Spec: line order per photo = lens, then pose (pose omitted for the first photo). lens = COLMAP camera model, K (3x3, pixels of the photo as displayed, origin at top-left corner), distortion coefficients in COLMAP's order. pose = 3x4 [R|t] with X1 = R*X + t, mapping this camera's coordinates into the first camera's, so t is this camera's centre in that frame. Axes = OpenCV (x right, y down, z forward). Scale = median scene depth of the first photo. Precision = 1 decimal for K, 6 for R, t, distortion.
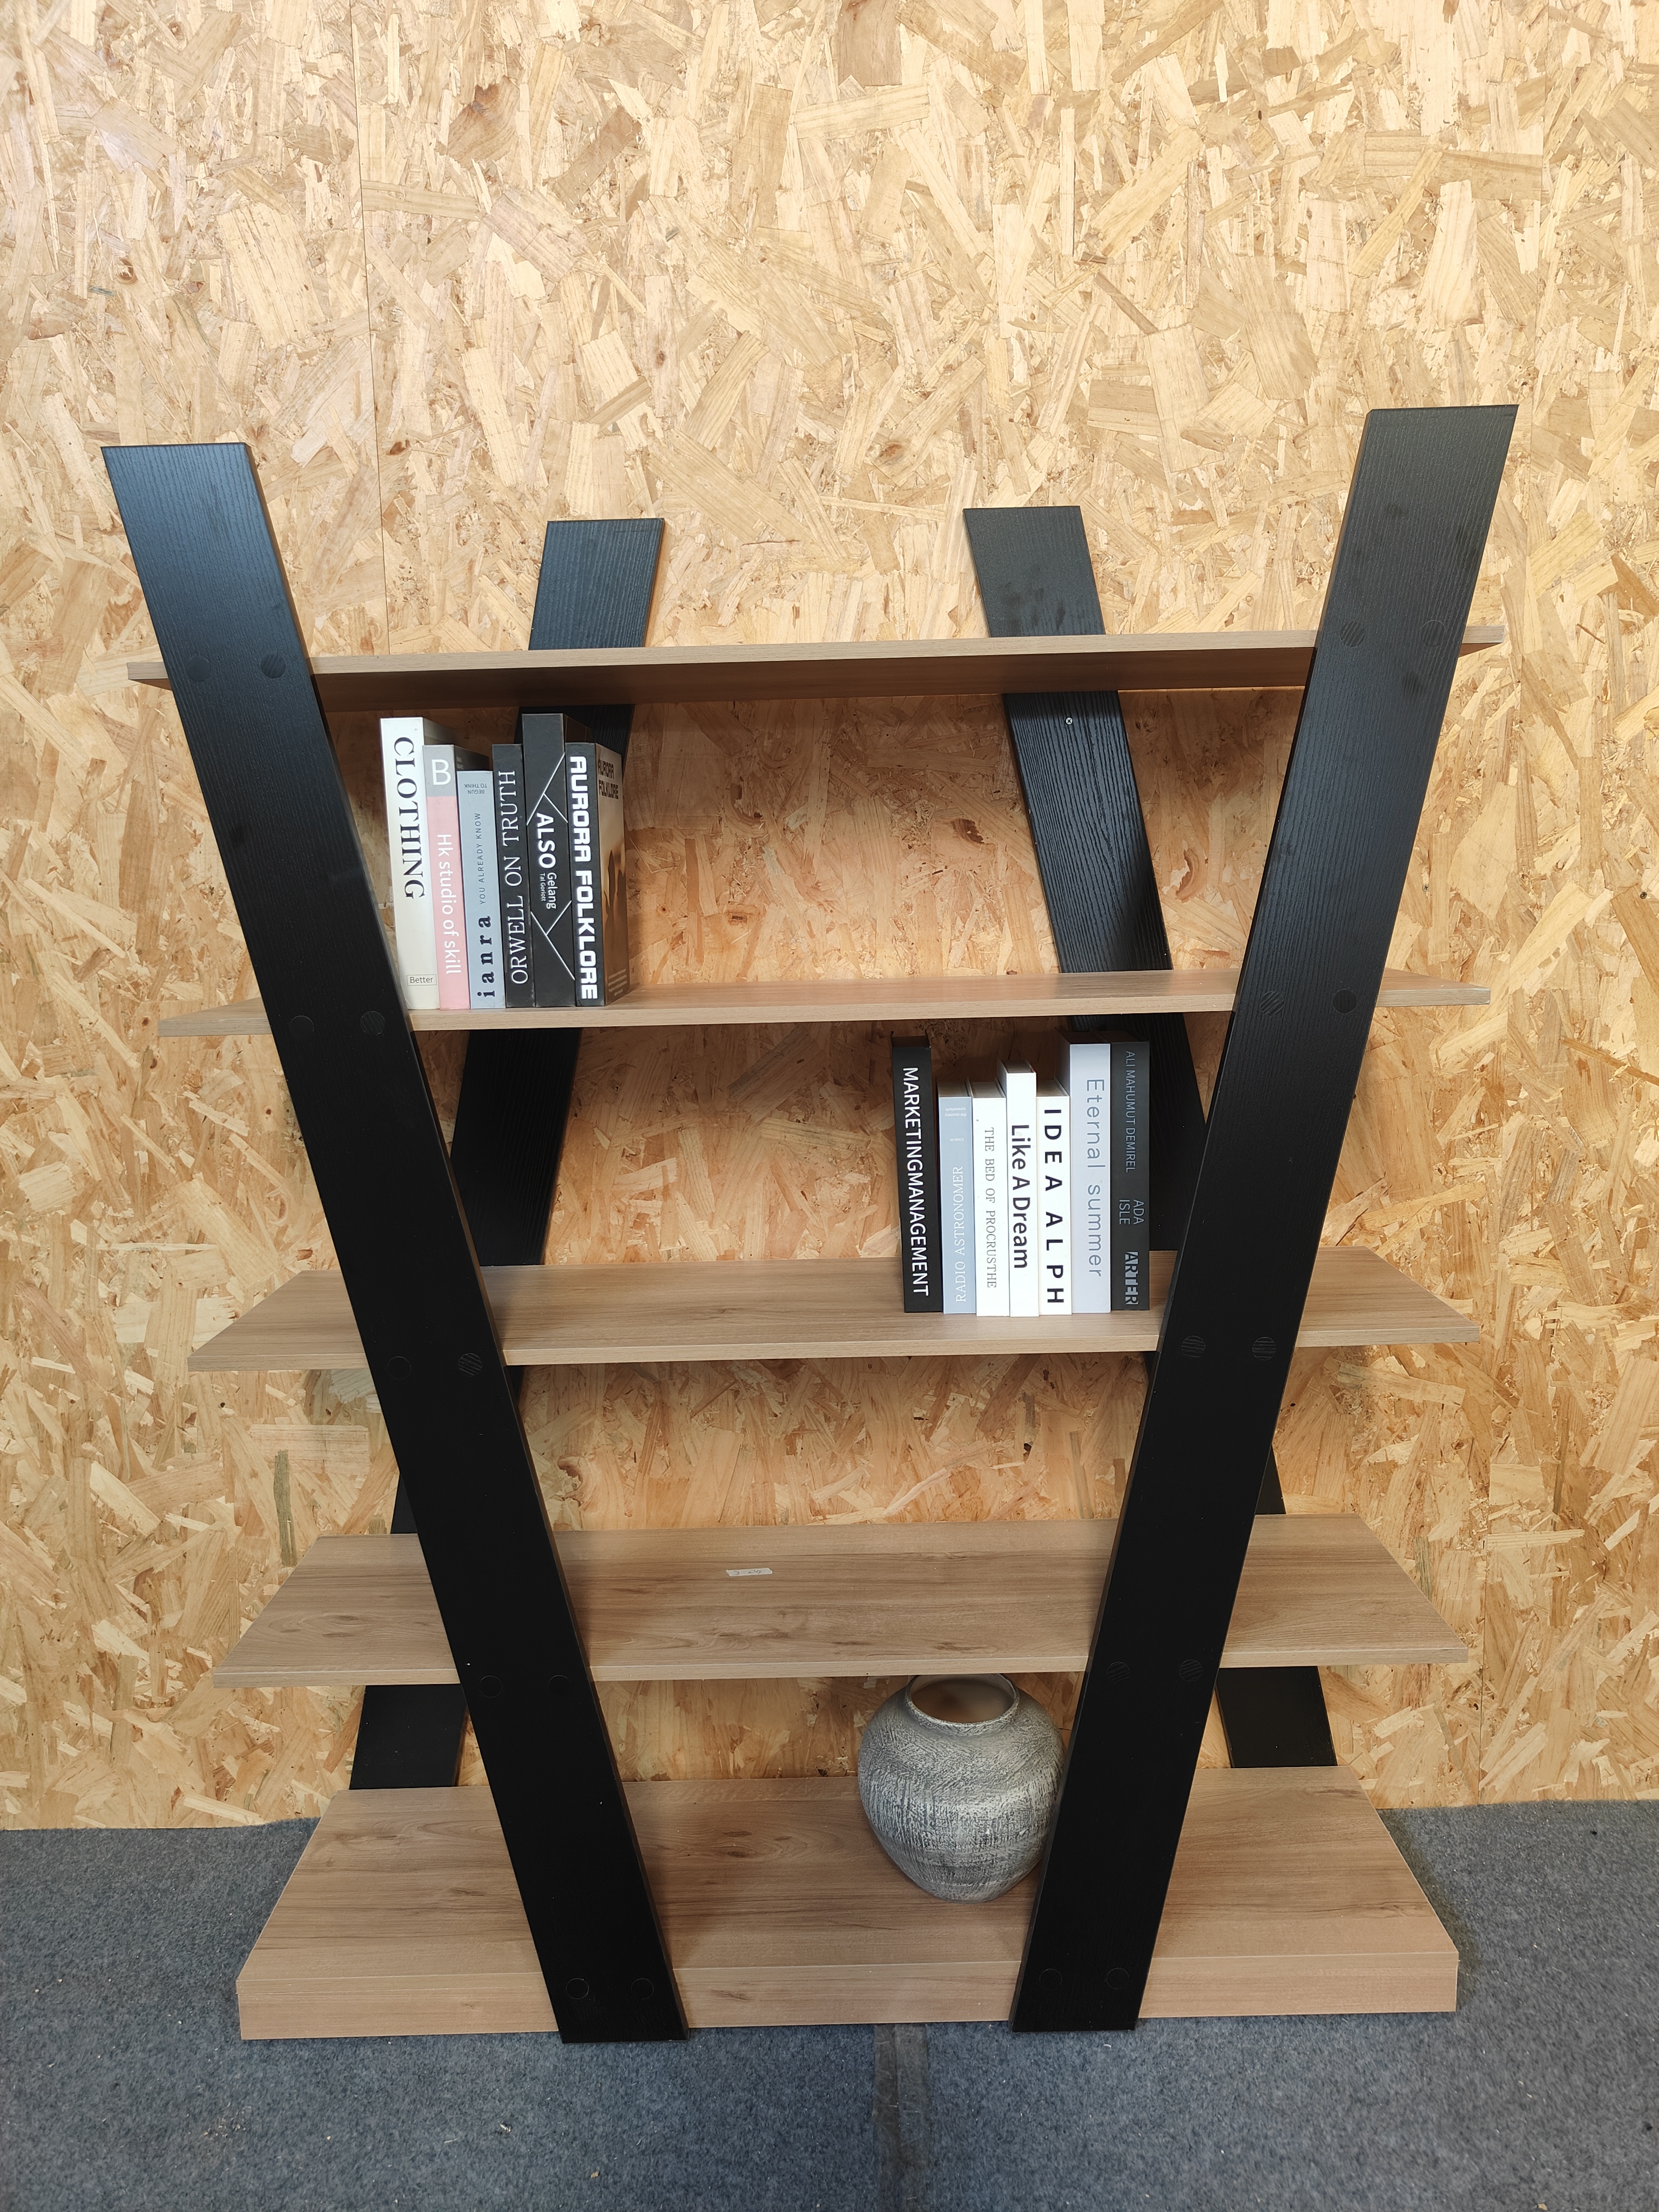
lens RADIAL K [[1566.4, 0, 834.8], [0, 1566.4, 1100.6], [0, 0, 1]] dist [-0.002603, 0.002856]
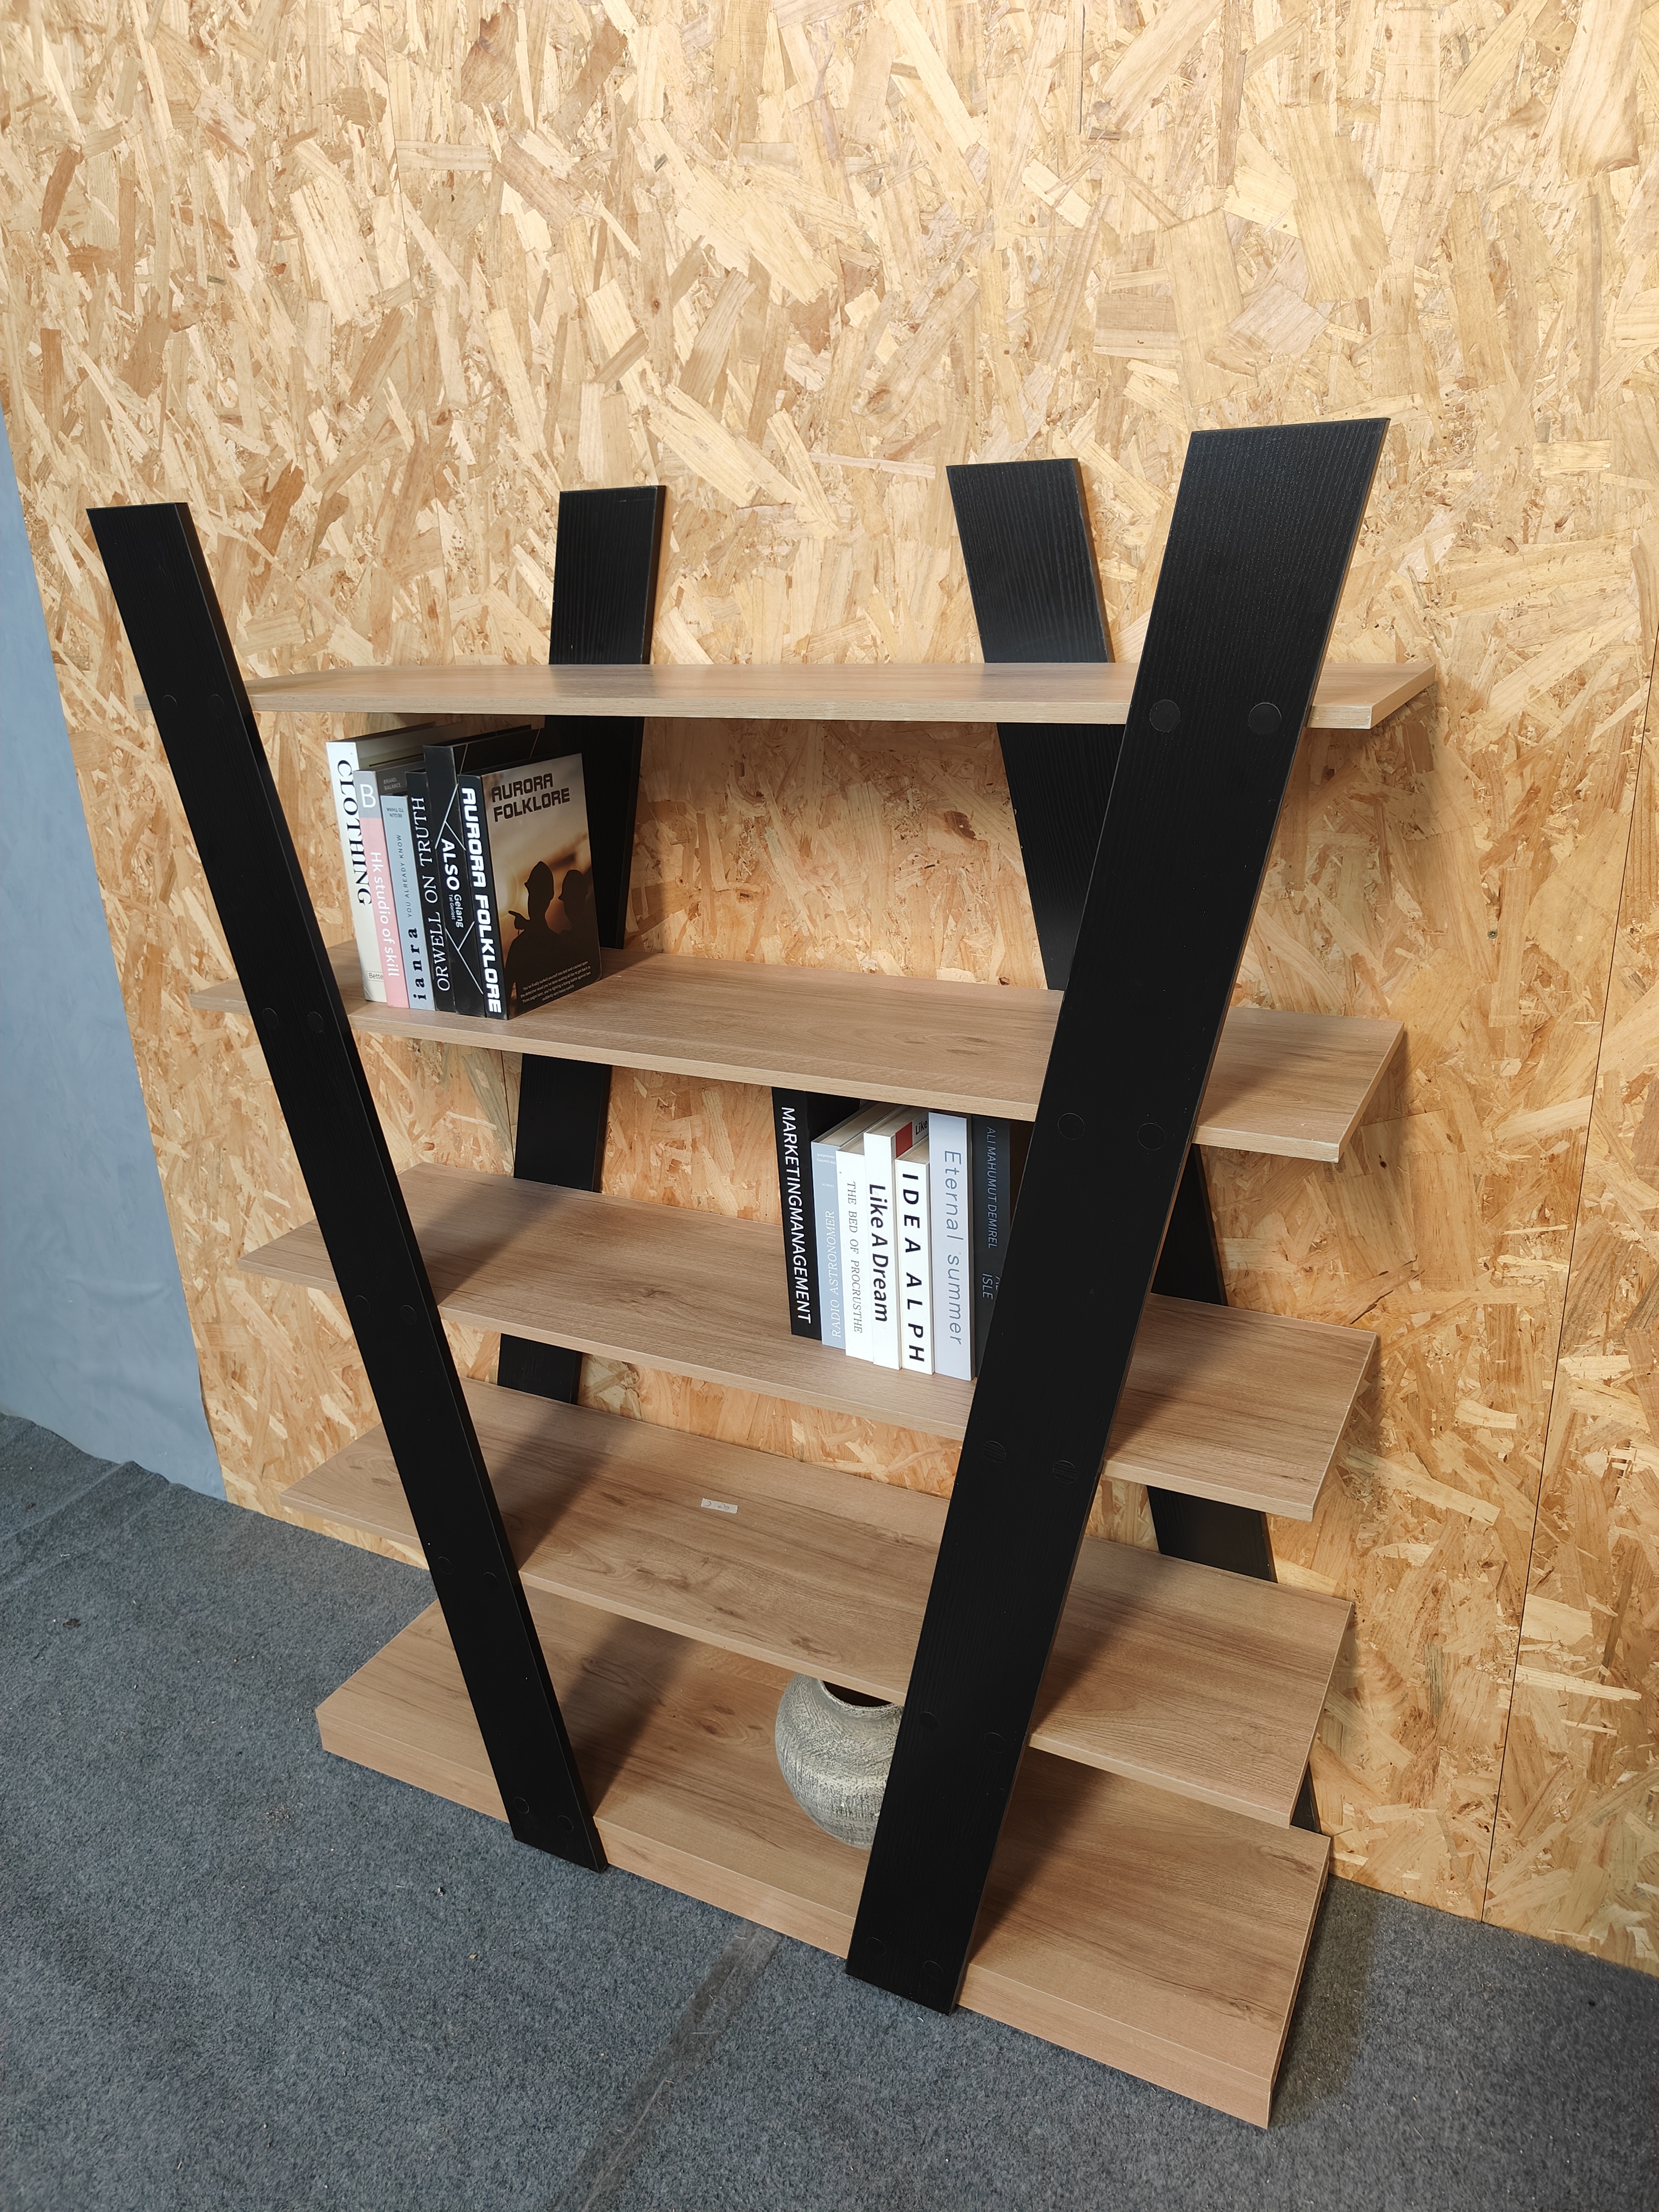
lens RADIAL K [[1566.4, 0, 834.8], [0, 1566.4, 1100.6], [0, 0, 1]] dist [-0.002603, 0.002856]
pose [[0.890295, 0.144627, -0.431808, 0.459959], [-0.047809, 0.972672, 0.227208, -0.230557], [0.452868, -0.181638, 0.872879, 0.144431]]
